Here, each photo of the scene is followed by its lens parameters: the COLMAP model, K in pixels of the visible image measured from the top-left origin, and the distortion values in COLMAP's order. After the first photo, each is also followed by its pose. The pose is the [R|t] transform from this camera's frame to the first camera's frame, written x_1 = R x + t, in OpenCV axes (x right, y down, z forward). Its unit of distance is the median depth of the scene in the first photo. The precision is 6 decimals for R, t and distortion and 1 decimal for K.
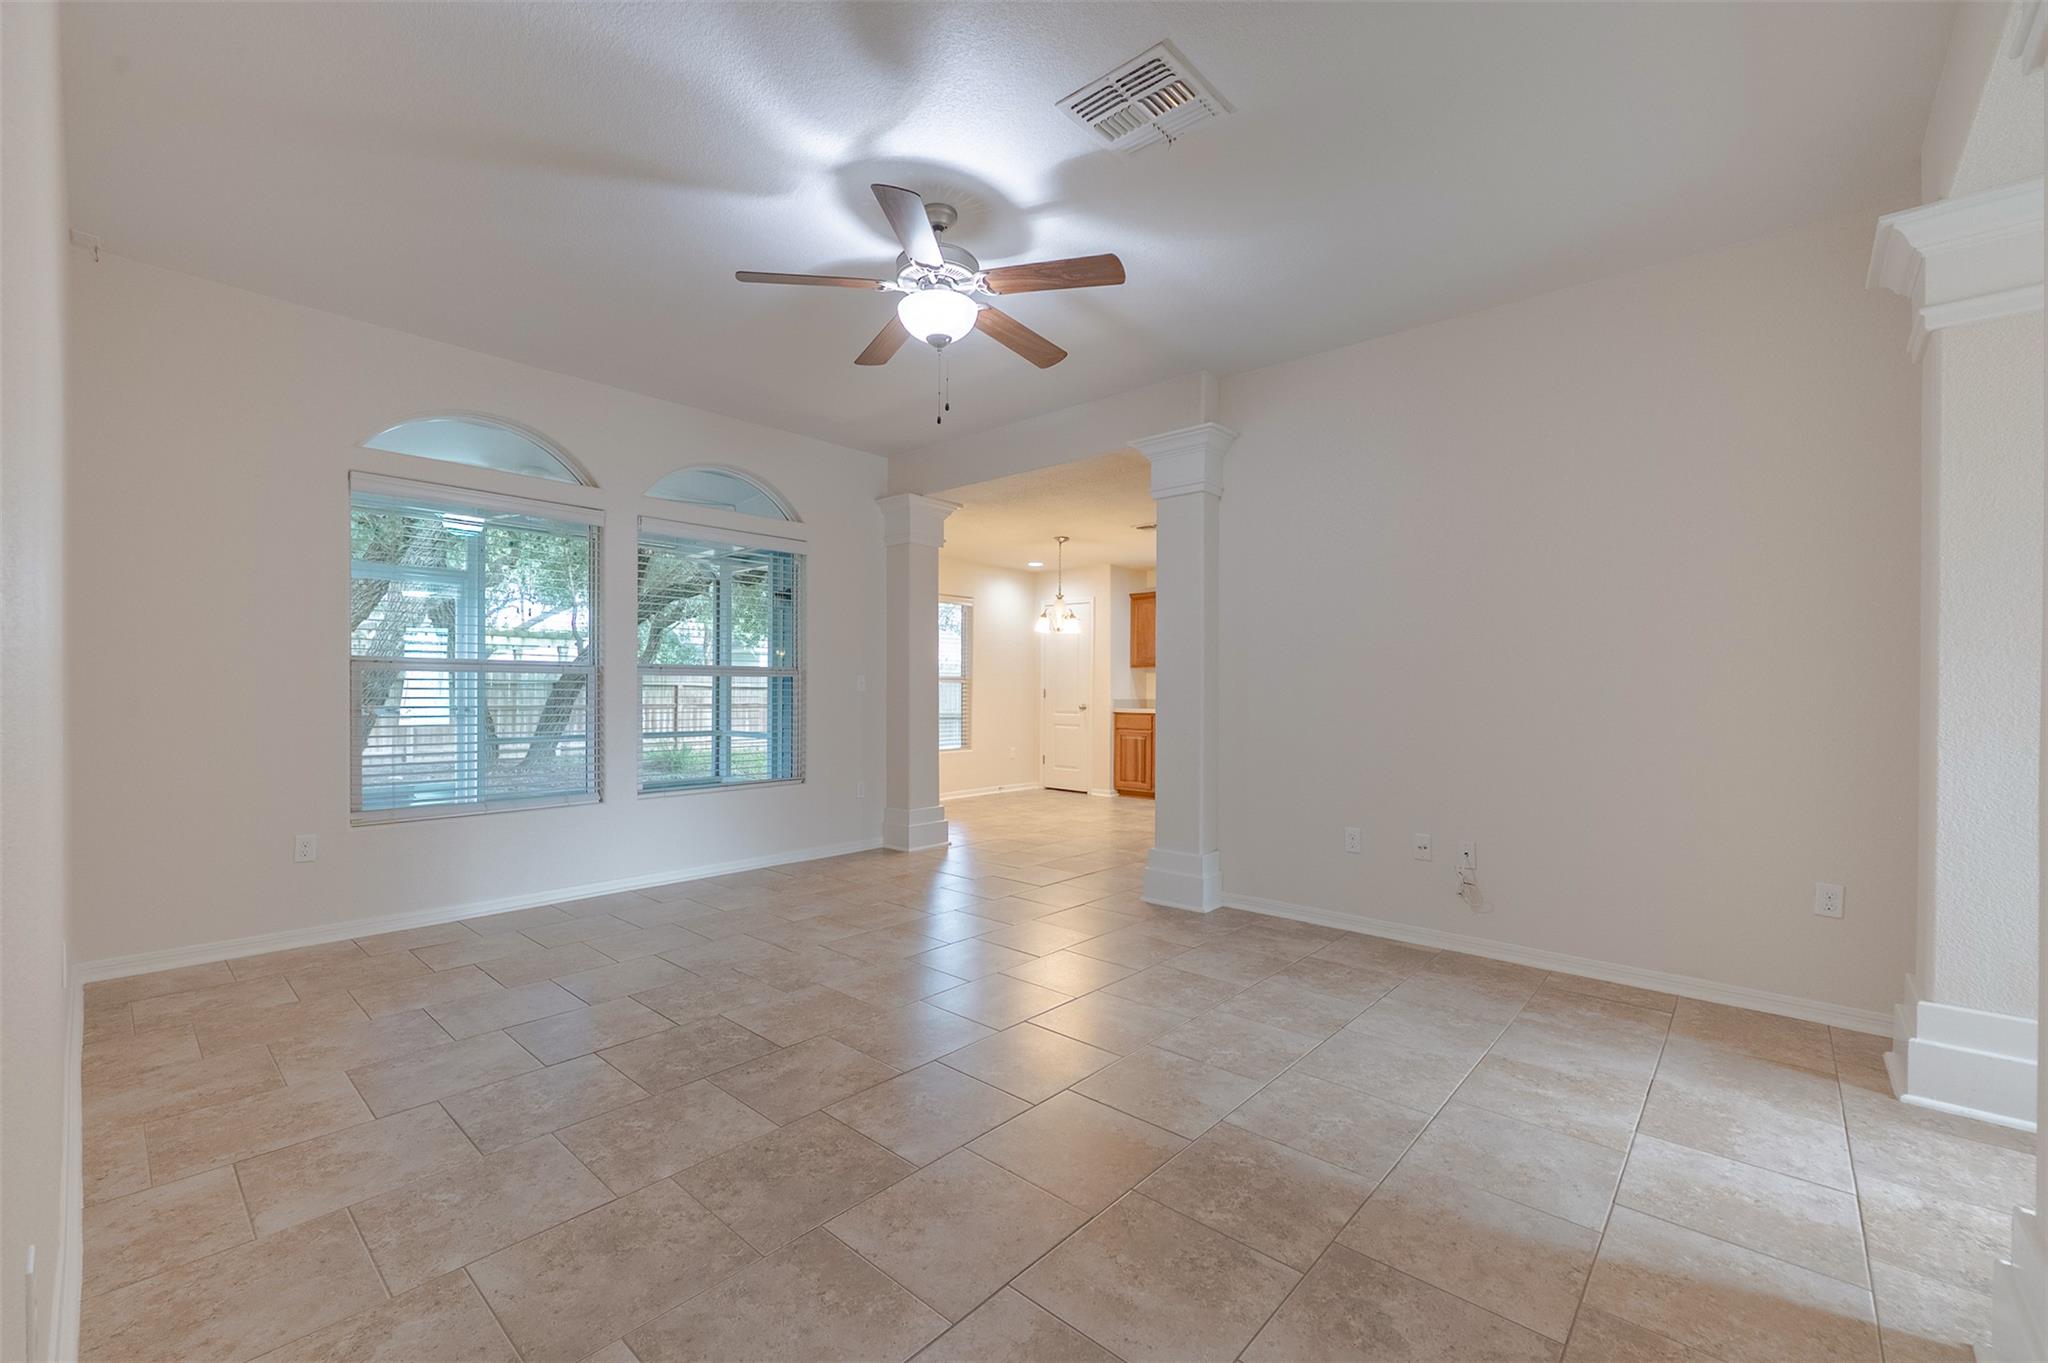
lens RADIAL K [[849.4, 0, 1033.2], [0, 849.4, 691.1], [0, 0, 1]] dist [-0.001942, -0.000195]
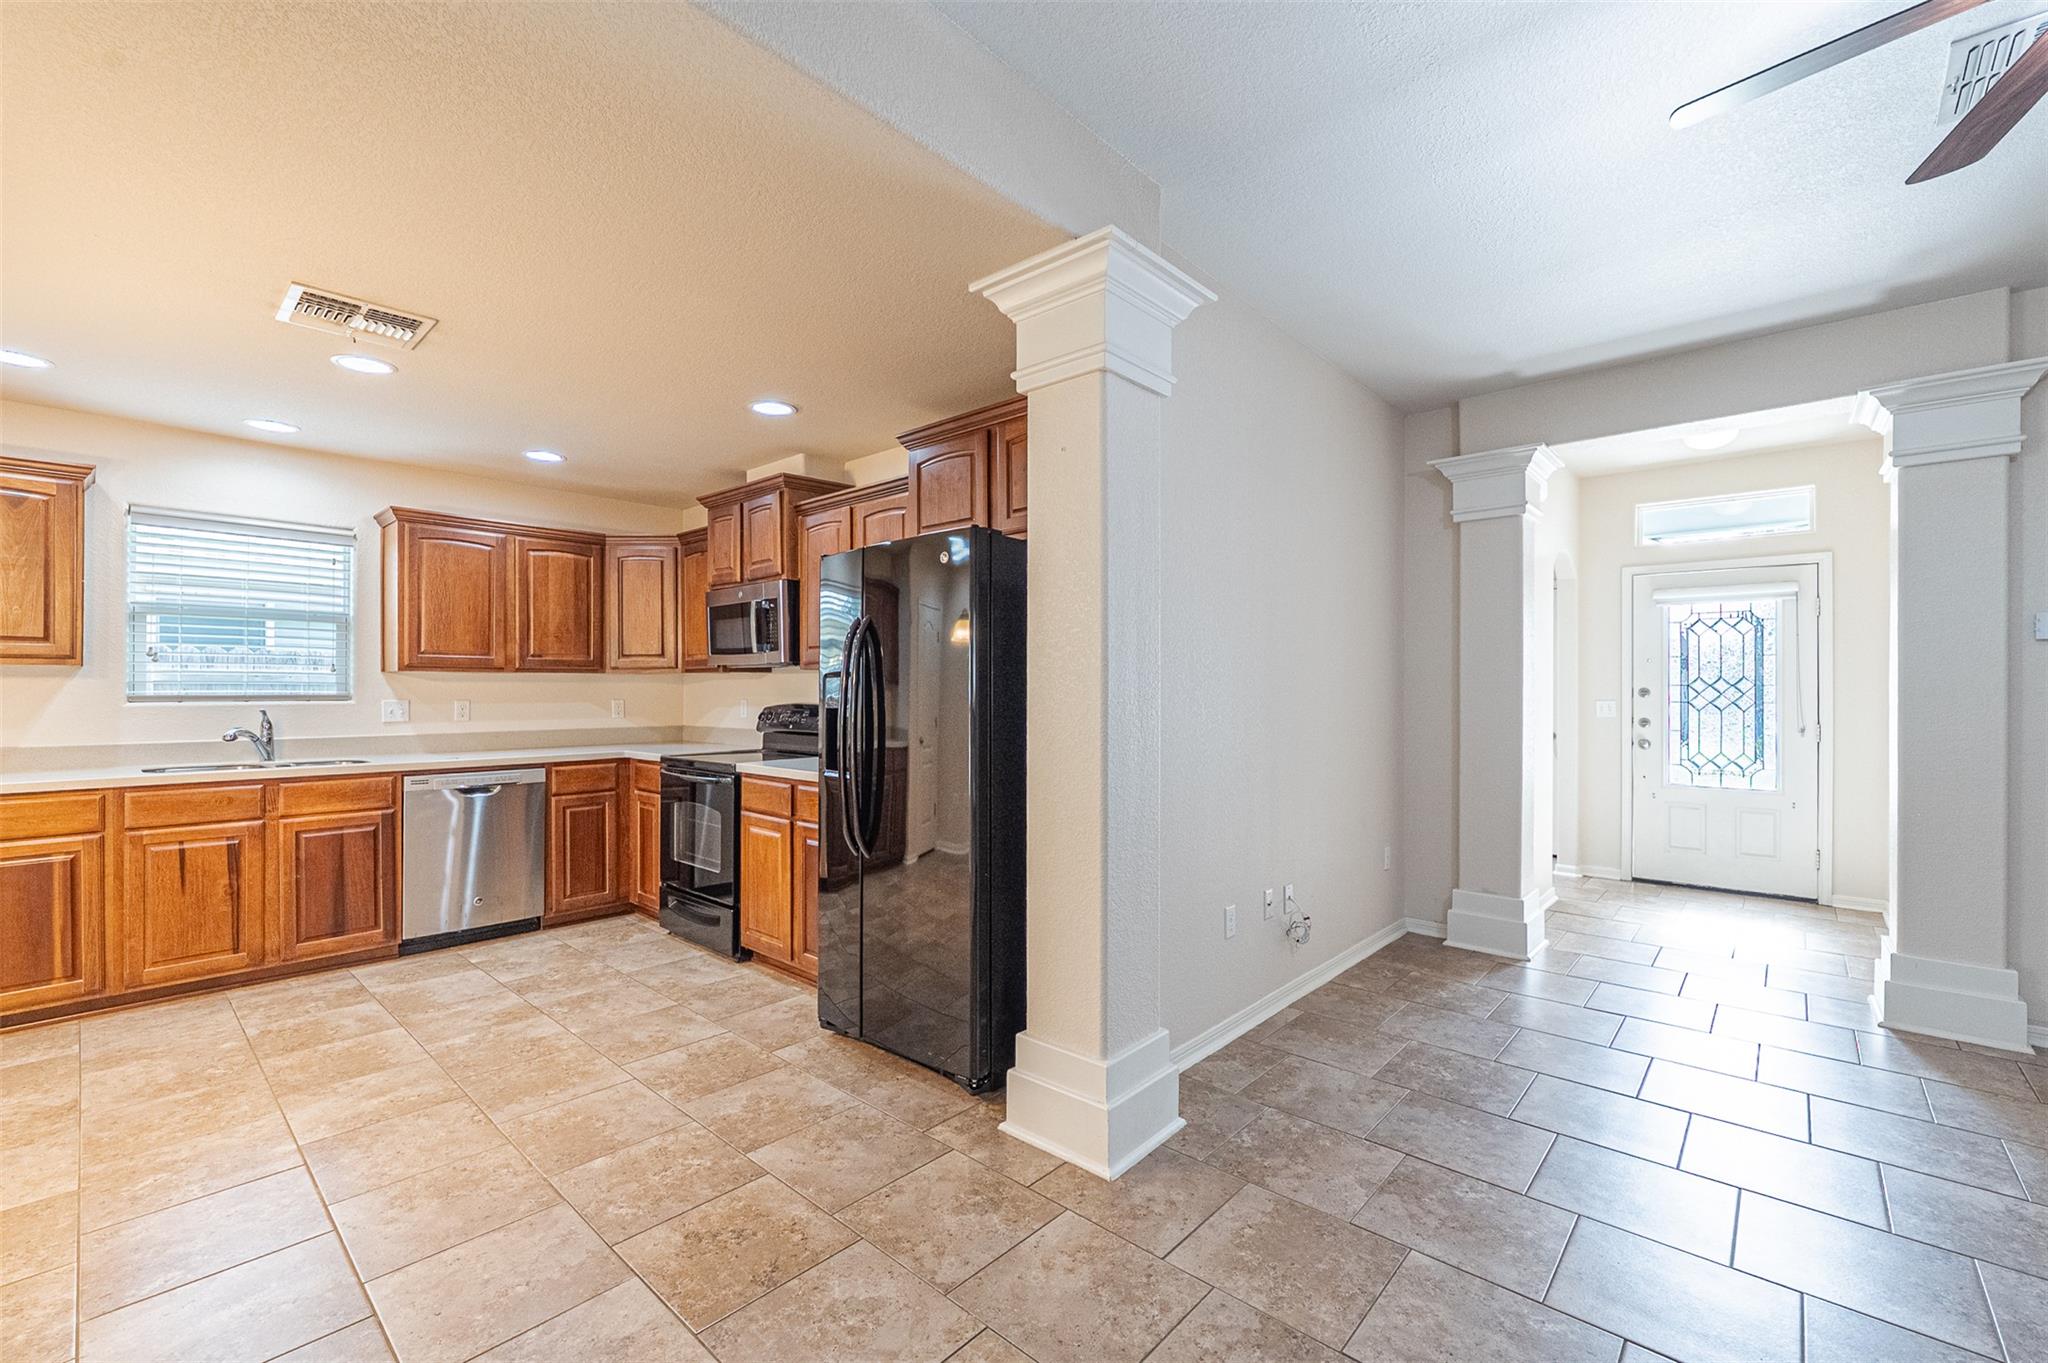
lens RADIAL K [[838.1, 0, 1039.3], [0, 838.1, 684.6], [0, 0, 1]] dist [-0.003269, 0.000010]
pose [[0.004784, -0.000283, 0.999989, -0.590793], [-0.001525, 0.999999, 0.000290, -0.068462], [-0.999987, -0.001526, 0.004784, 1.699518]]
